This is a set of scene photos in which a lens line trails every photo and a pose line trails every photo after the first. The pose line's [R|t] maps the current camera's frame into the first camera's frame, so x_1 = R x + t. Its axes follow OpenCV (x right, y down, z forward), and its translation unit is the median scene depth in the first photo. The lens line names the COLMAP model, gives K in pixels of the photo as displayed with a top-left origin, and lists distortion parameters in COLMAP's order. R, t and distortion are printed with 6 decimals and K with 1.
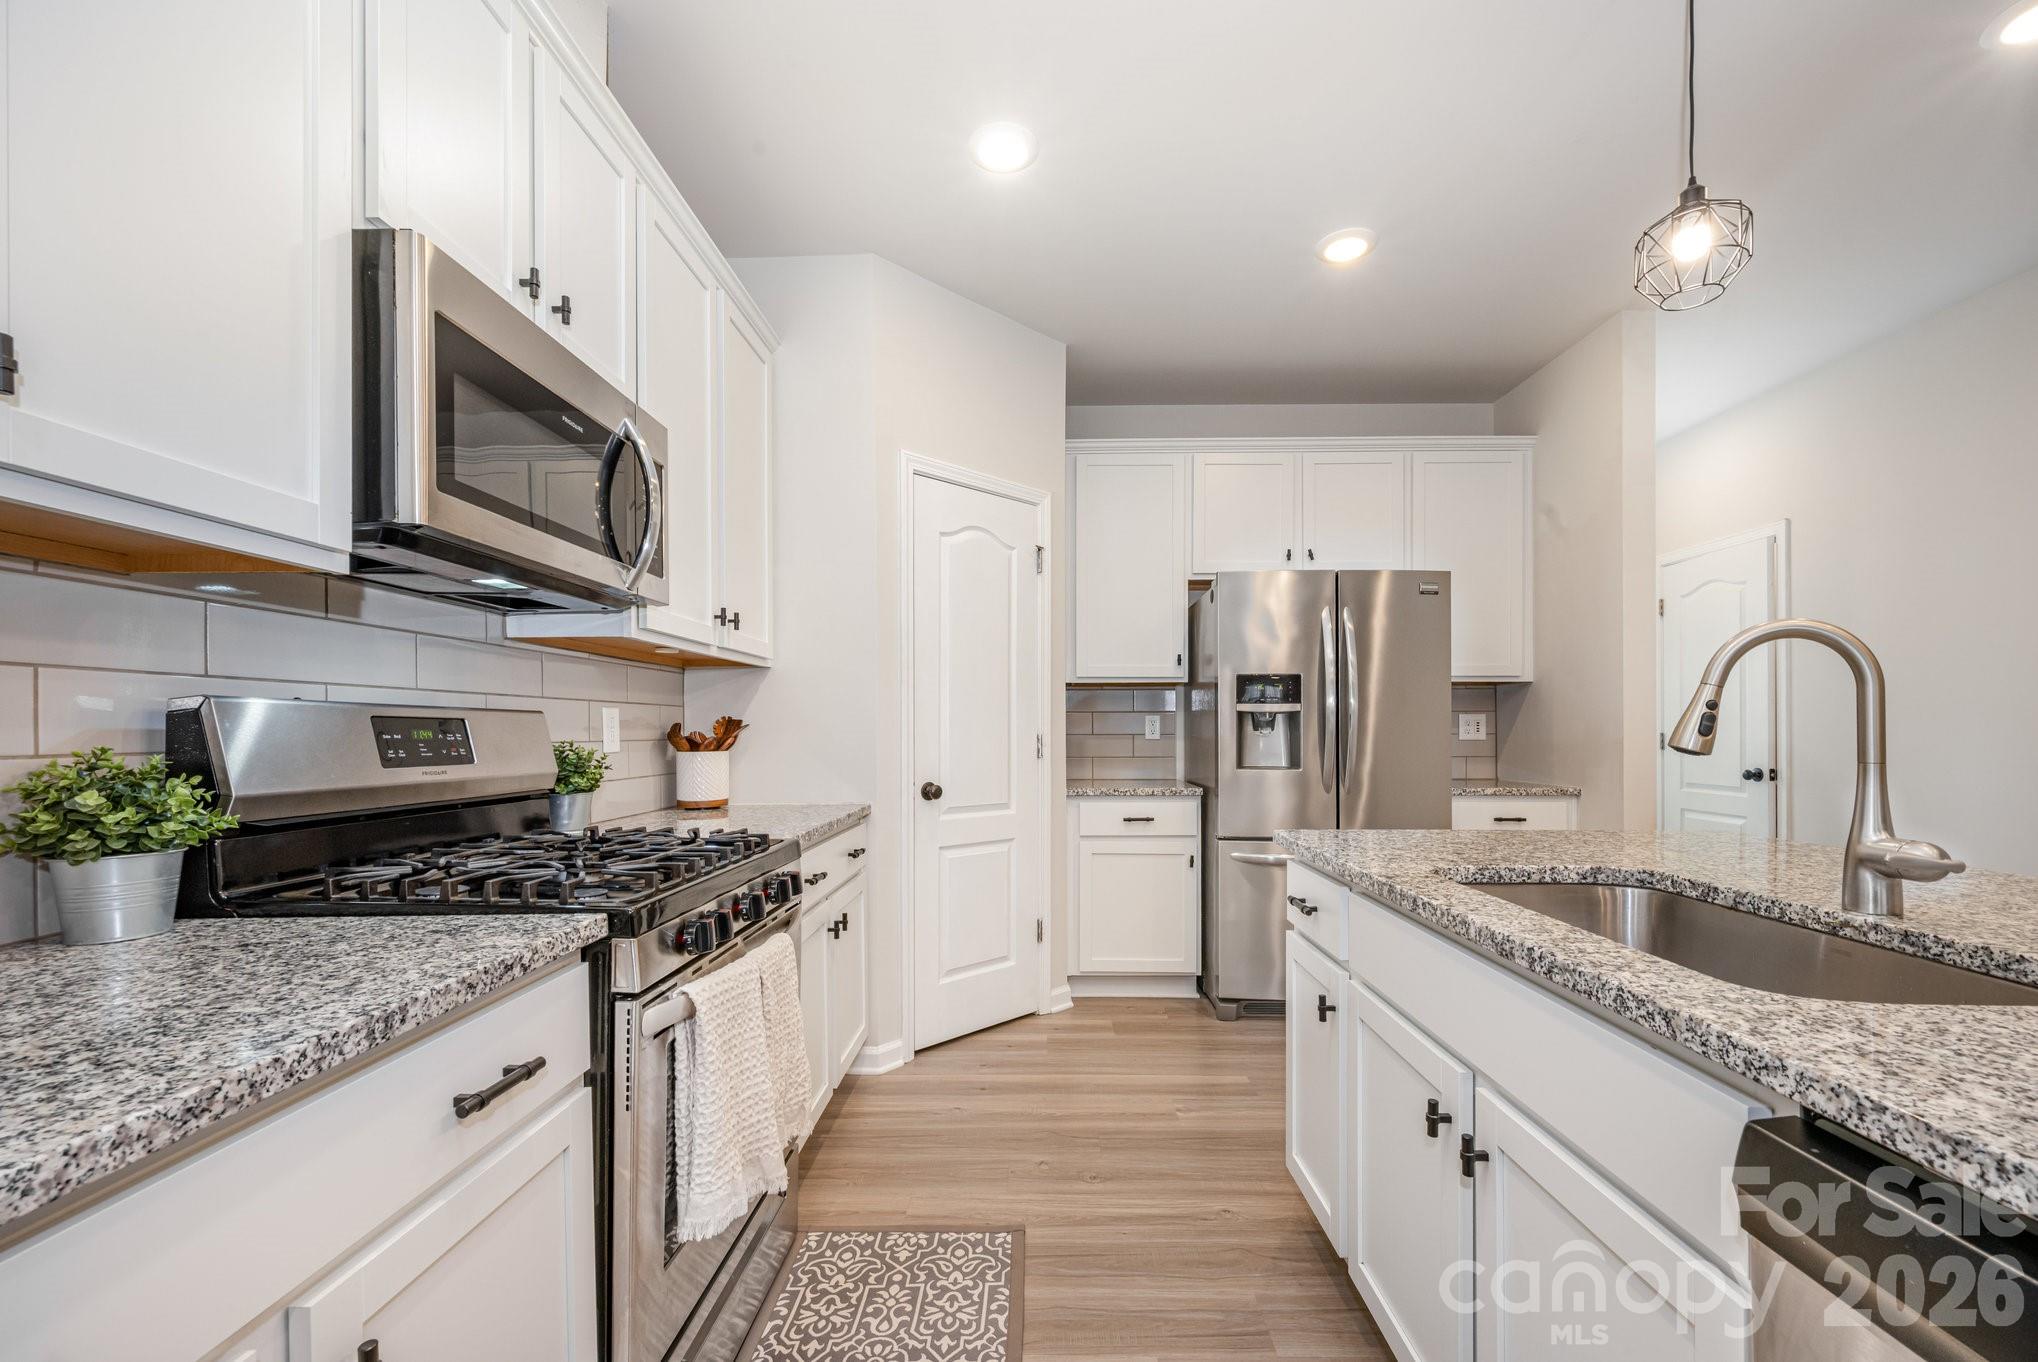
lens RADIAL K [[828.0, 0, 1029.5], [0, 828.0, 734.1], [0, 0, 1]] dist [-0.003994, -0.000419]
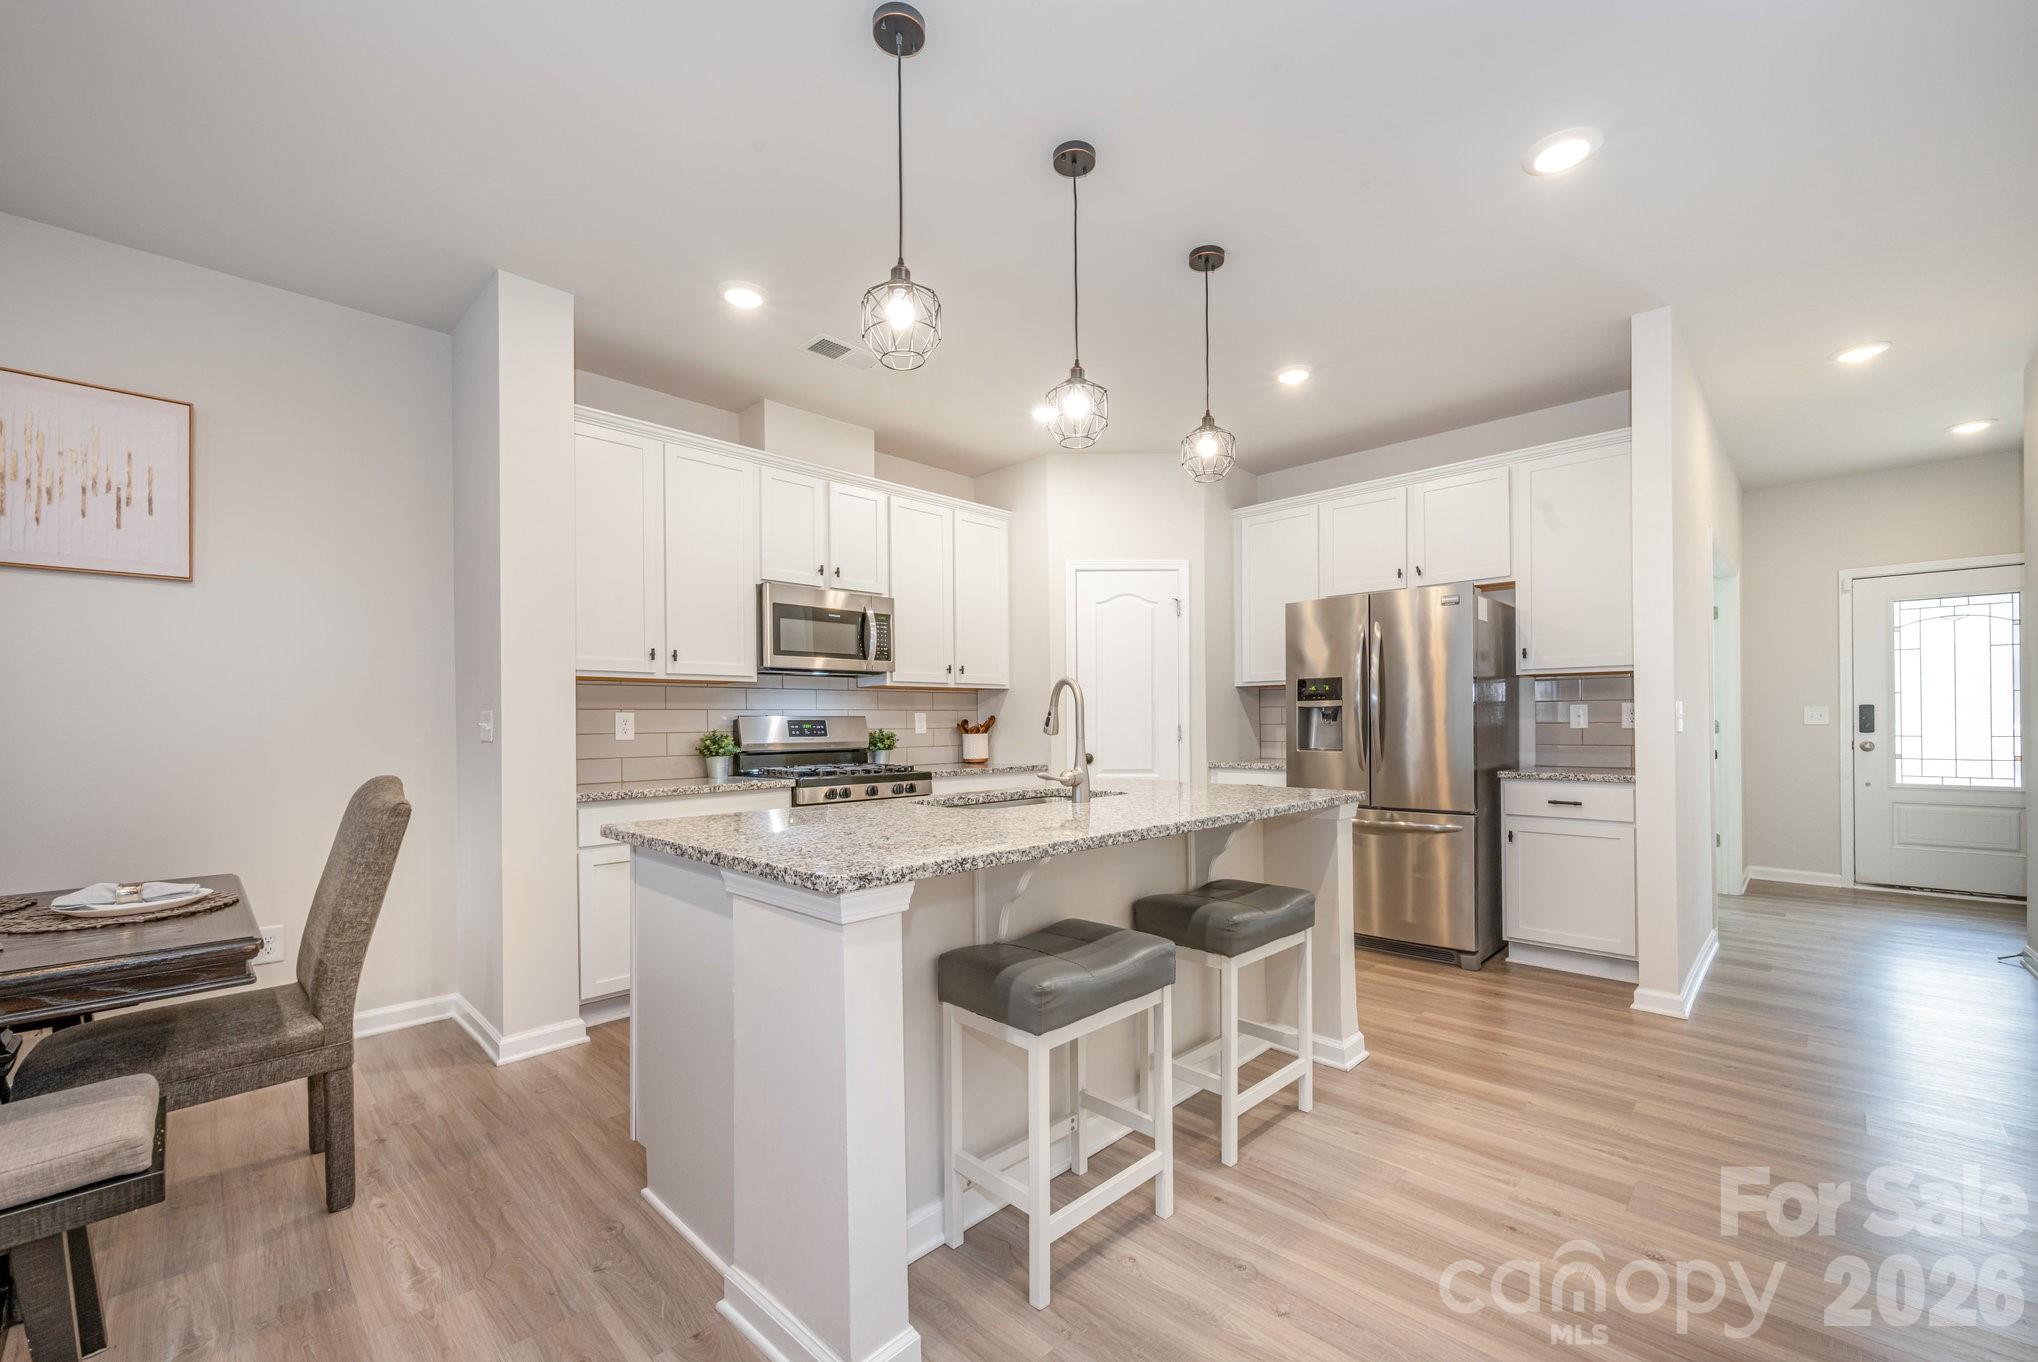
lens RADIAL K [[822.9, 0, 1023.5], [0, 822.9, 714.4], [0, 0, 1]] dist [-0.000110, -0.000059]
pose [[0.725457, -0.010353, -0.688190, 1.642210], [0.004209, 0.999935, -0.010606, -0.006588], [0.688255, 0.004798, 0.725453, -0.528629]]
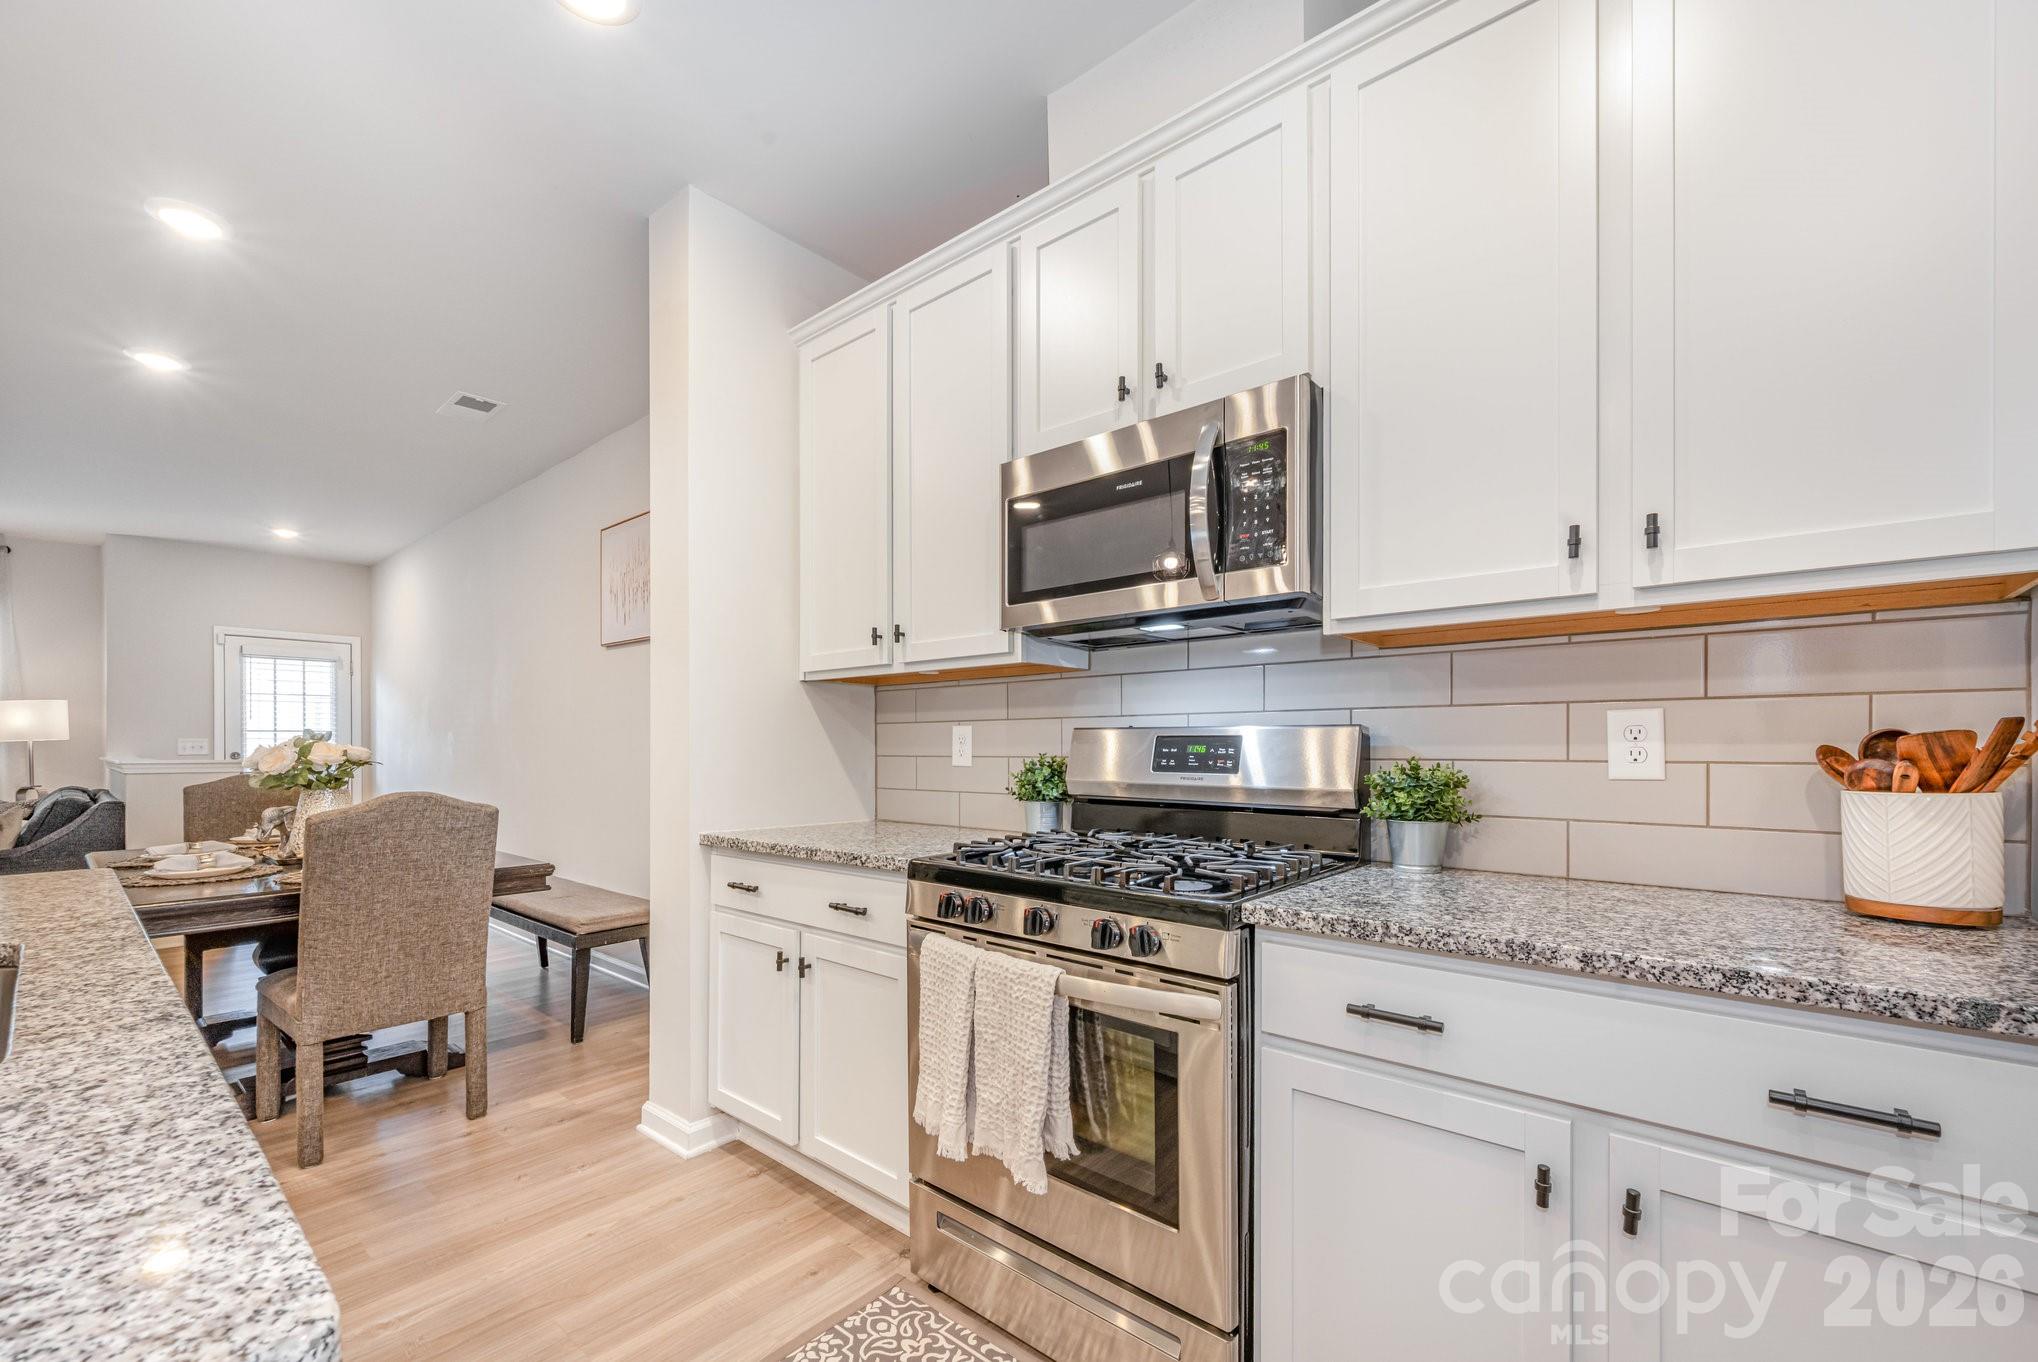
lens RADIAL K [[841.5, 0, 1027.9], [0, 841.5, 744.0], [0, 0, 1]] dist [0.000127, -0.000060]
pose [[-0.626327, 0.002364, -0.779557, 0.424259], [0.001879, 0.999997, 0.001523, -0.008508], [0.779558, -0.000511, -0.626330, 1.453451]]
